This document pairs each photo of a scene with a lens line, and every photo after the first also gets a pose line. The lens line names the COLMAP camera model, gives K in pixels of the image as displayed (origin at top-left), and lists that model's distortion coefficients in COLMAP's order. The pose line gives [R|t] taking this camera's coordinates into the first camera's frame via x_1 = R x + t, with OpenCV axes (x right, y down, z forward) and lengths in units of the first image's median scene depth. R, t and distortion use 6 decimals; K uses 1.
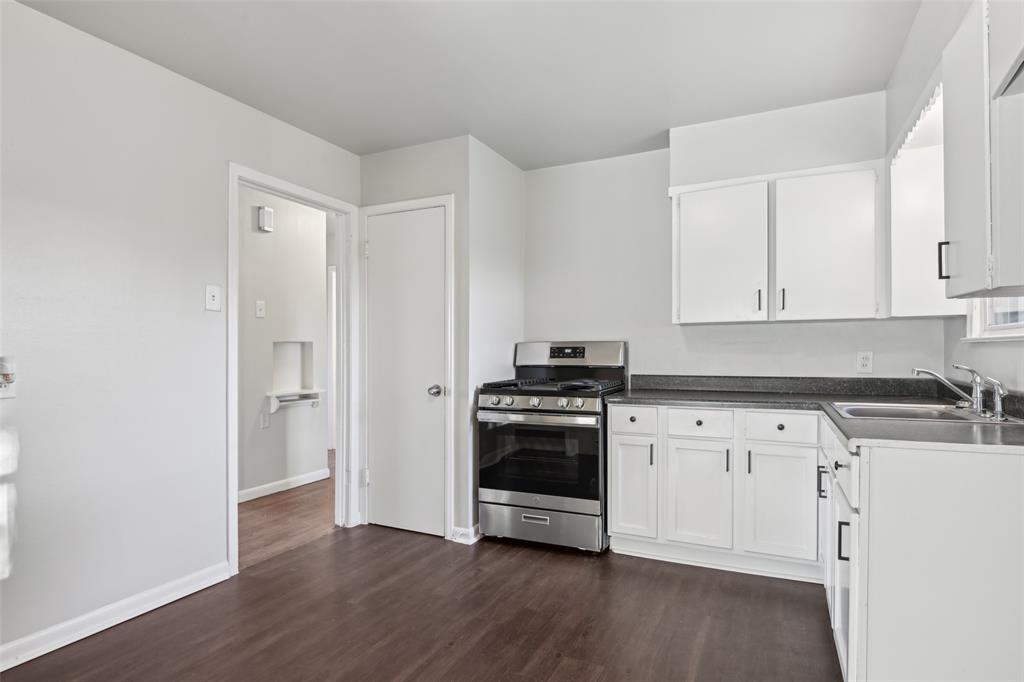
lens RADIAL K [[552.9, 0, 513.8], [0, 552.9, 344.2], [0, 0, 1]] dist [-0.014909, -0.001416]
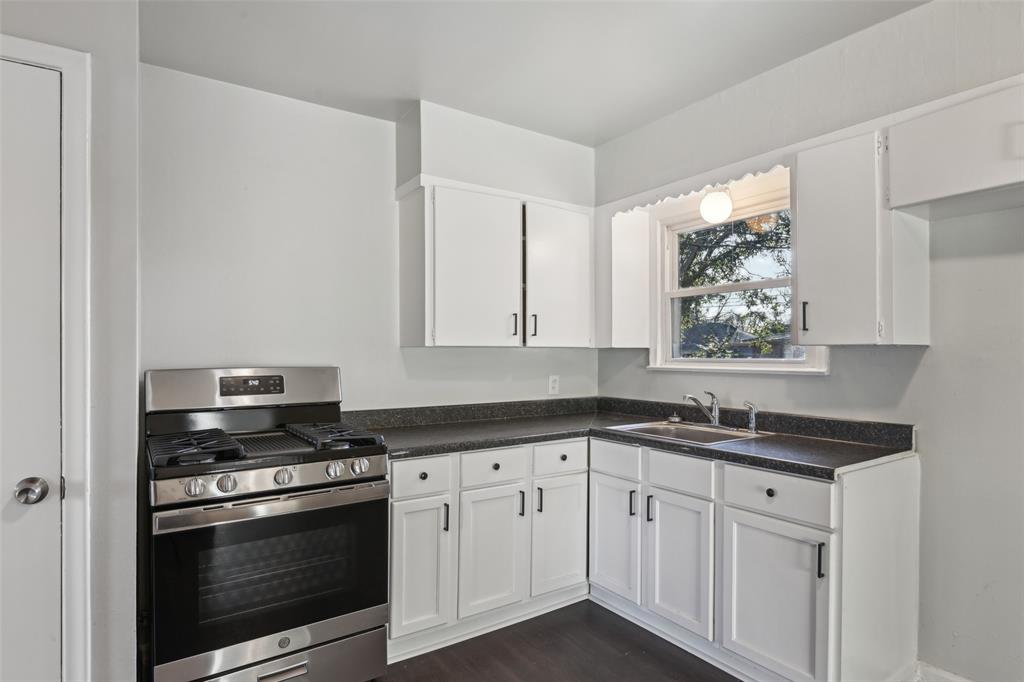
lens RADIAL K [[551.3, 0, 514.7], [0, 551.3, 358.2], [0, 0, 1]] dist [-0.002061, -0.000809]
pose [[0.497472, -0.003574, 0.867473, -0.362660], [-0.013995, 0.999828, 0.012145, -0.033361], [-0.867367, -0.018183, 0.497336, 0.520245]]
